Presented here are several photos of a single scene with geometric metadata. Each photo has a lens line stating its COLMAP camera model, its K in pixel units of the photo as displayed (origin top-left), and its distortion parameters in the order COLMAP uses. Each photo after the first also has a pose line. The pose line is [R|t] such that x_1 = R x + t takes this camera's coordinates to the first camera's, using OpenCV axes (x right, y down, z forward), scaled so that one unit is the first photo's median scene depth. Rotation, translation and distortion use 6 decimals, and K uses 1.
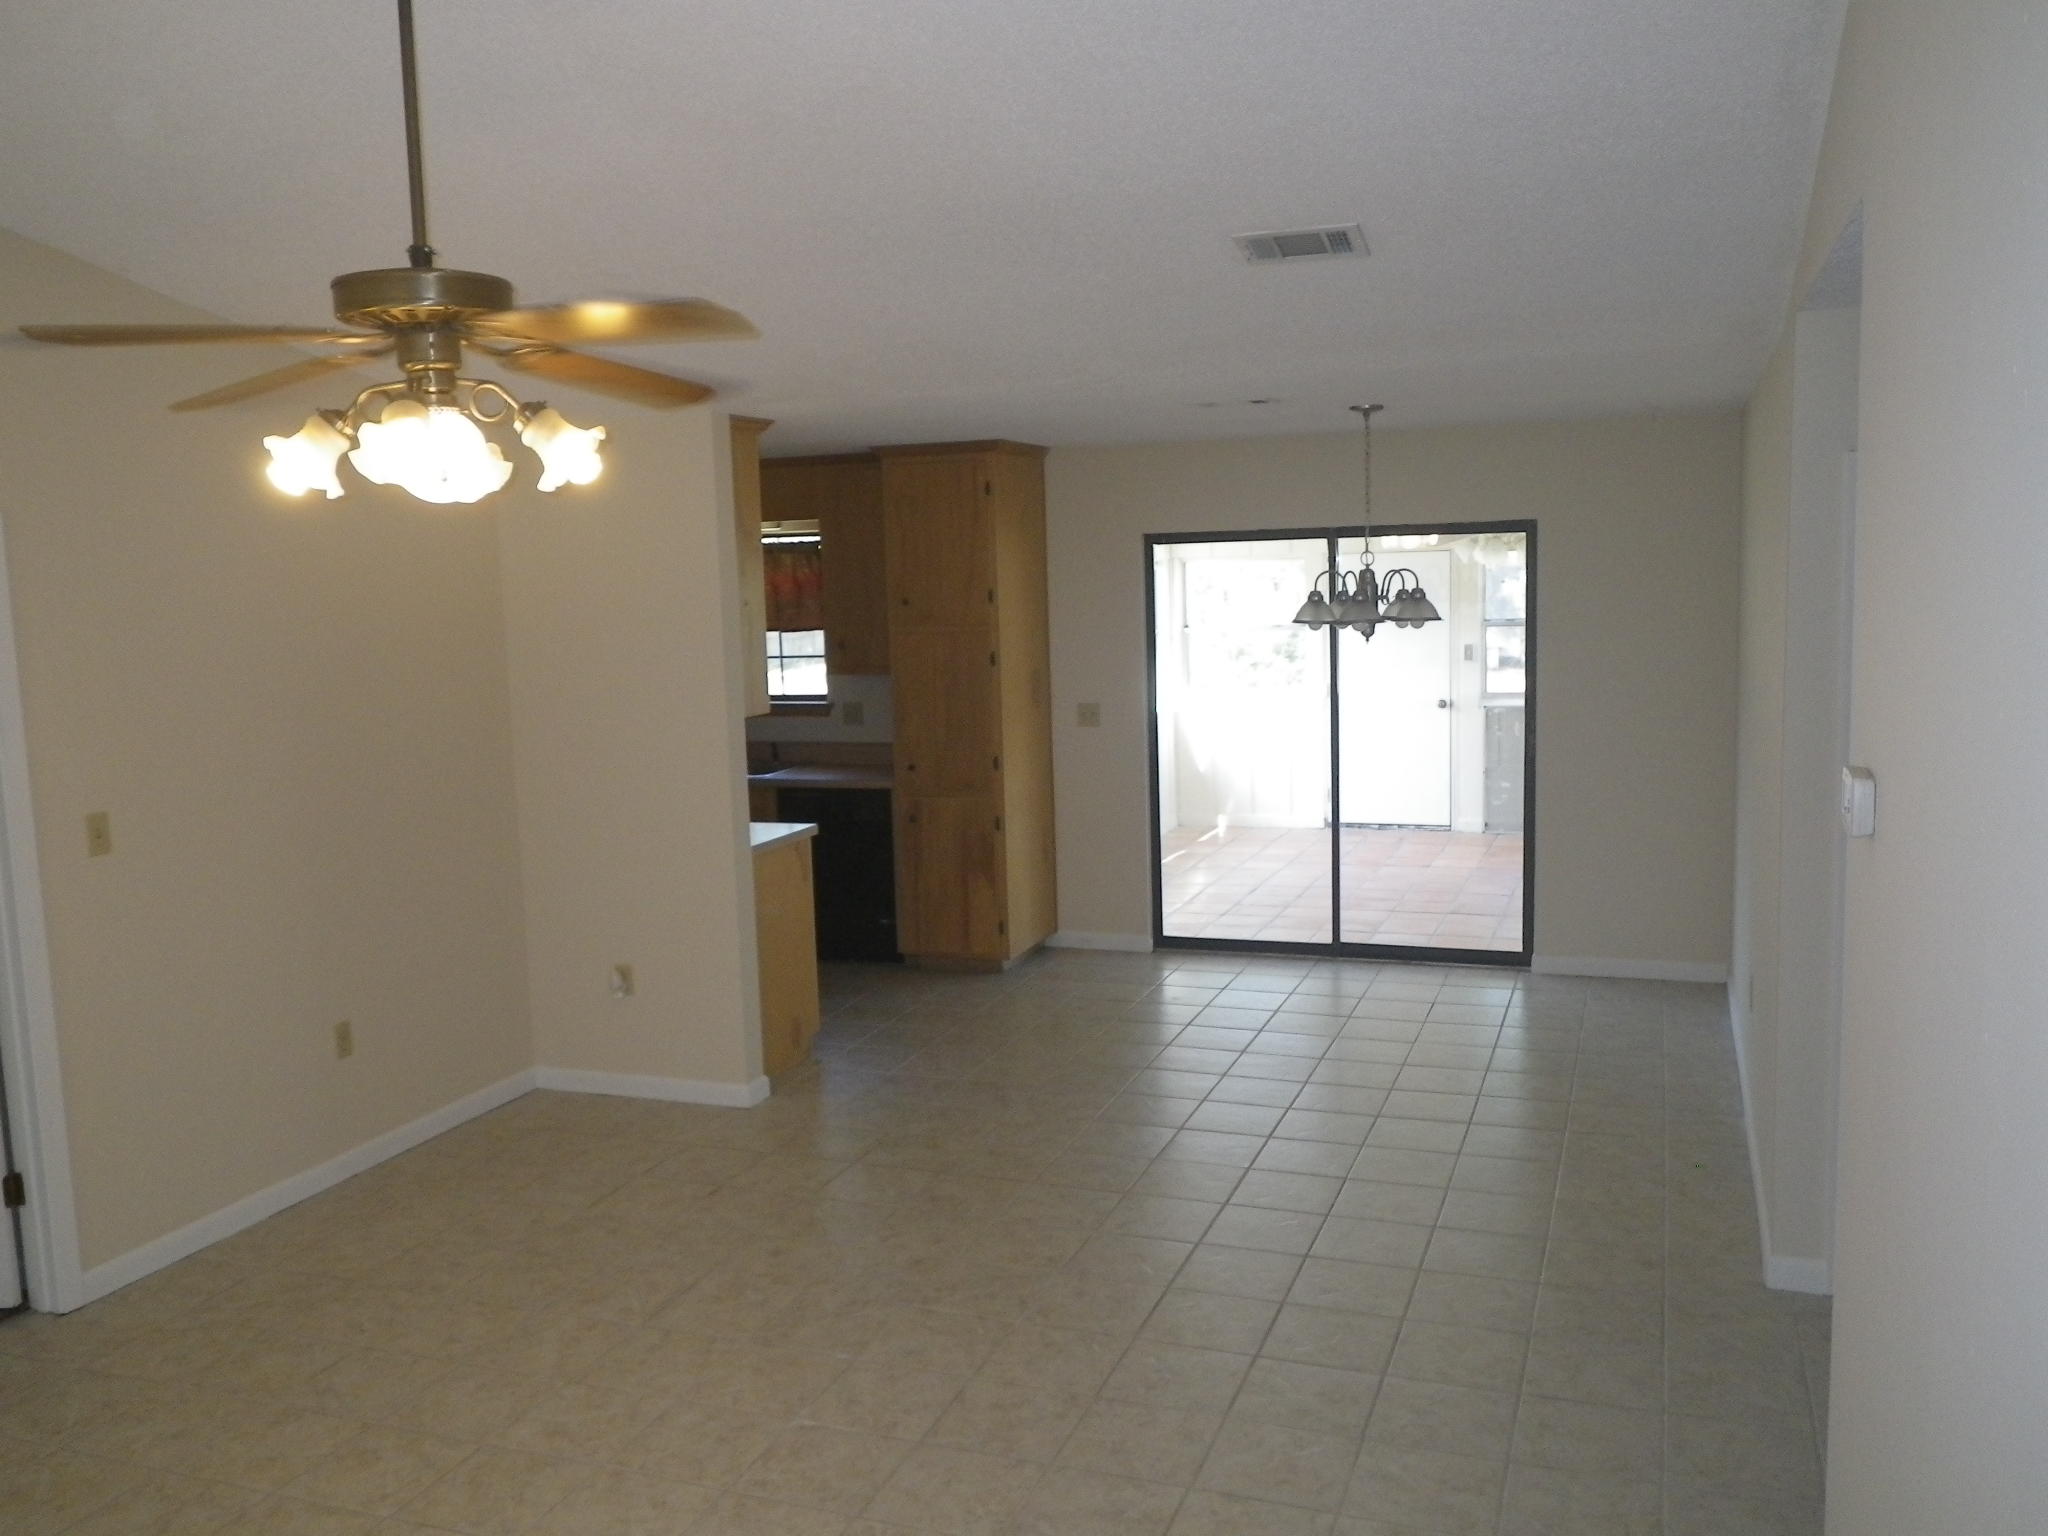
lens RADIAL K [[1677.3, 0, 1024.0], [0, 1677.3, 768.0], [0, 0, 1]] dist [-0.014925, -0.002098]
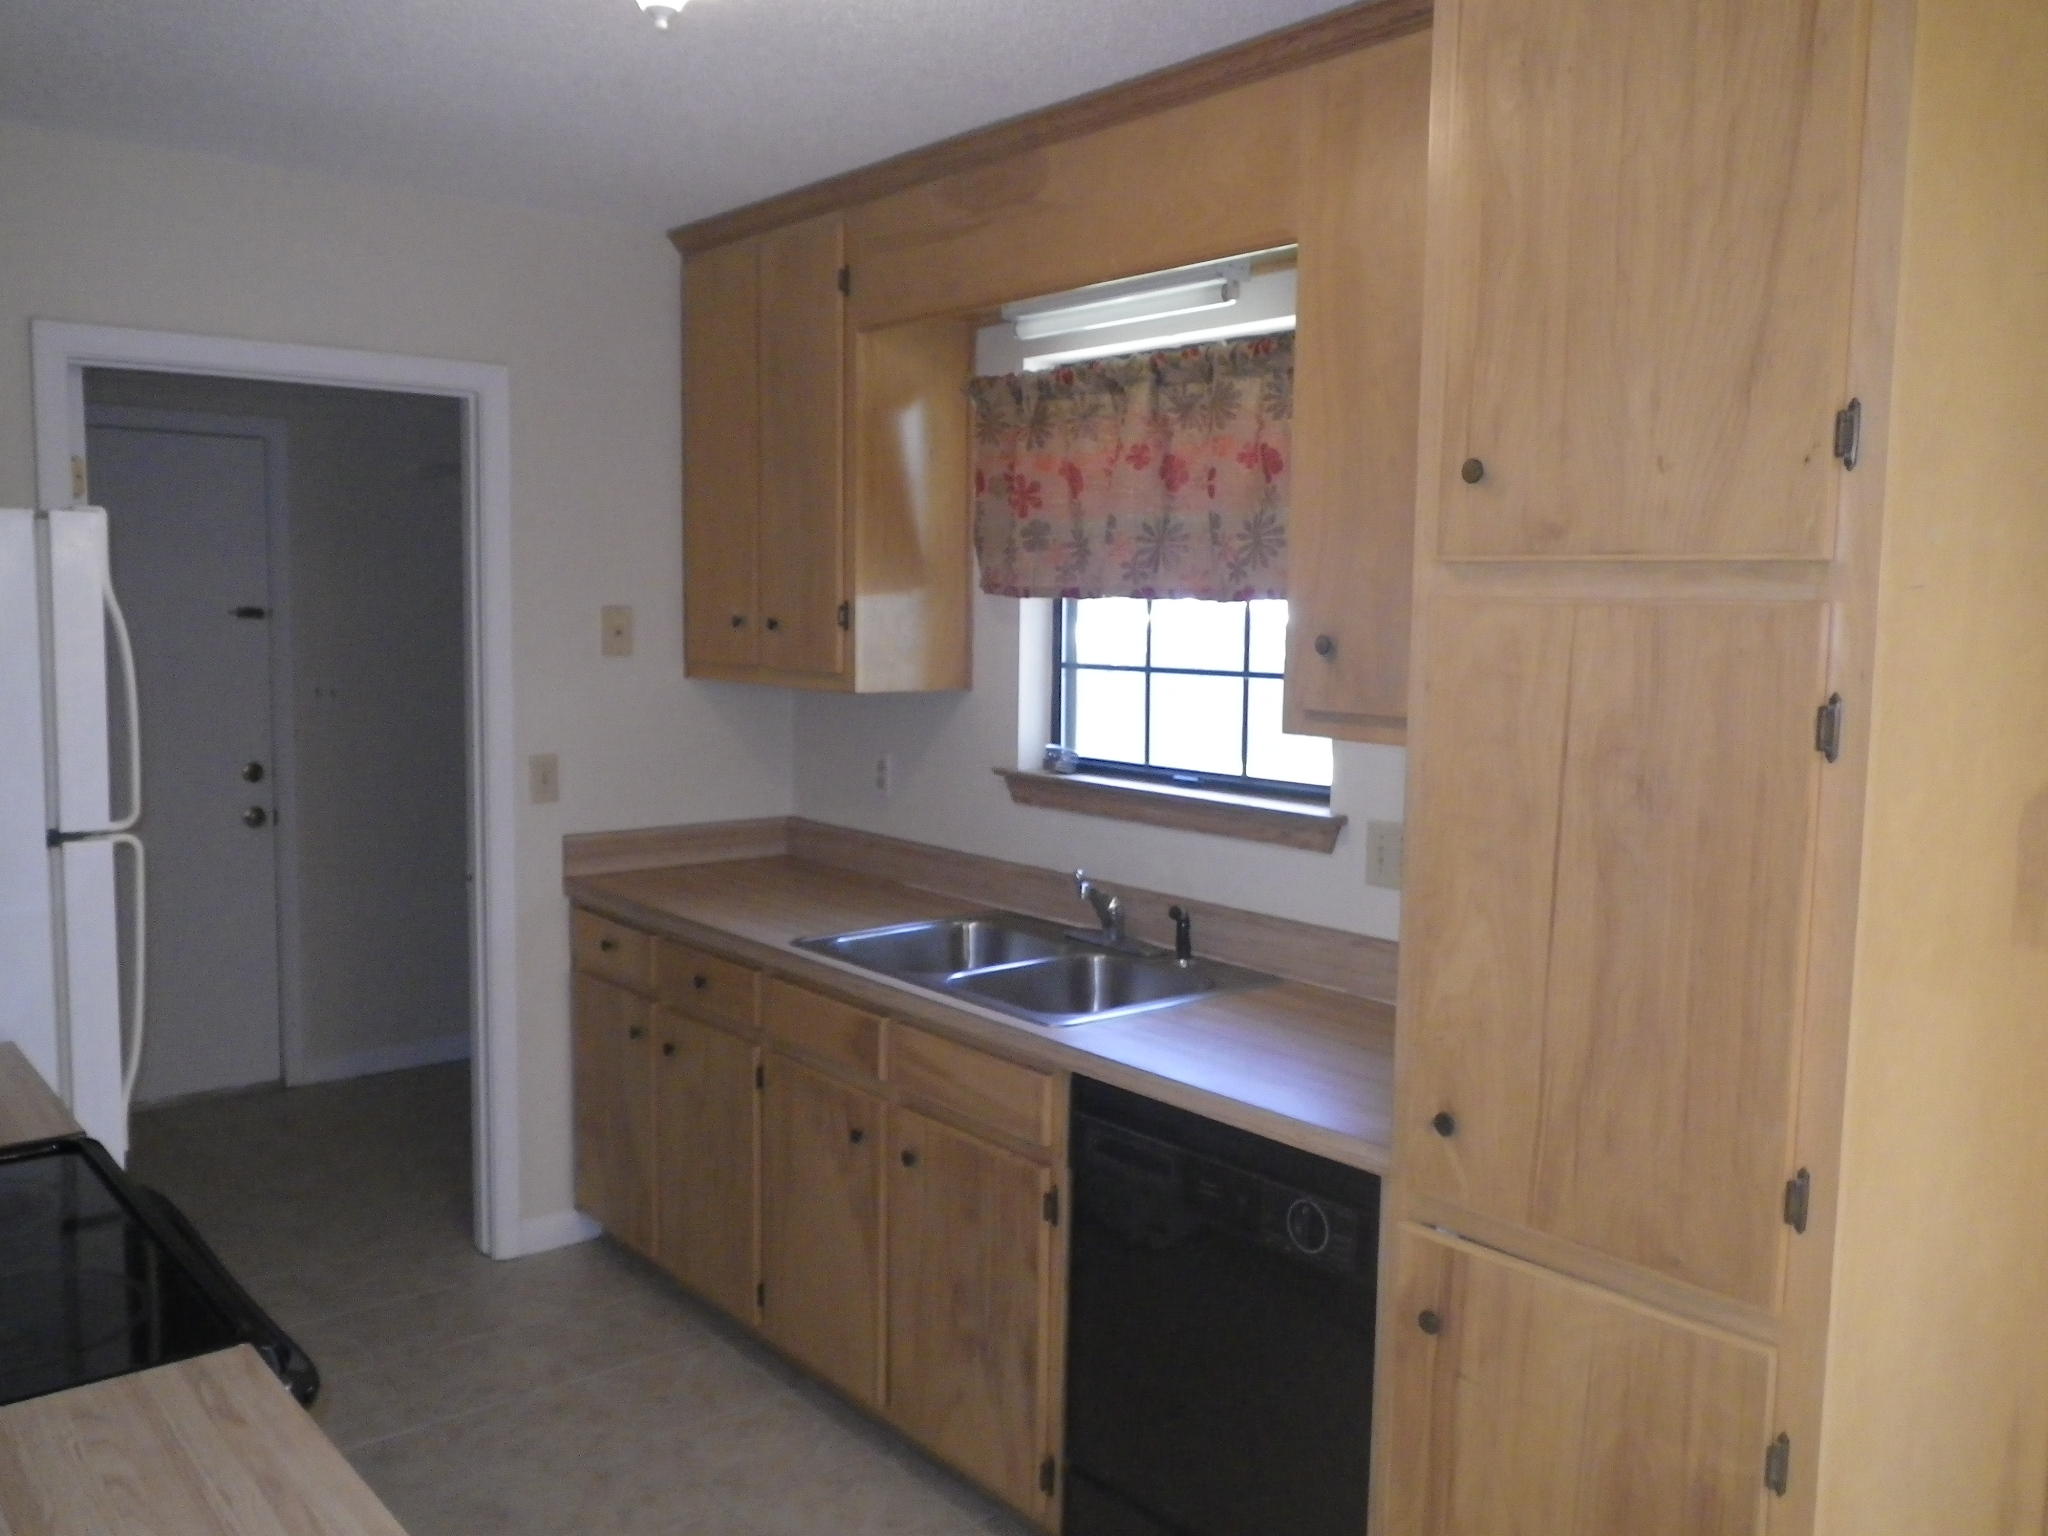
lens RADIAL K [[1677.3, 0, 1024.0], [0, 1677.3, 768.0], [0, 0, 1]] dist [-0.014925, -0.002098]
pose [[0.869182, 0.091259, -0.485999, -0.003431], [-0.101771, 0.994796, 0.004787, -0.045733], [0.483907, 0.045300, 0.873946, 0.693119]]
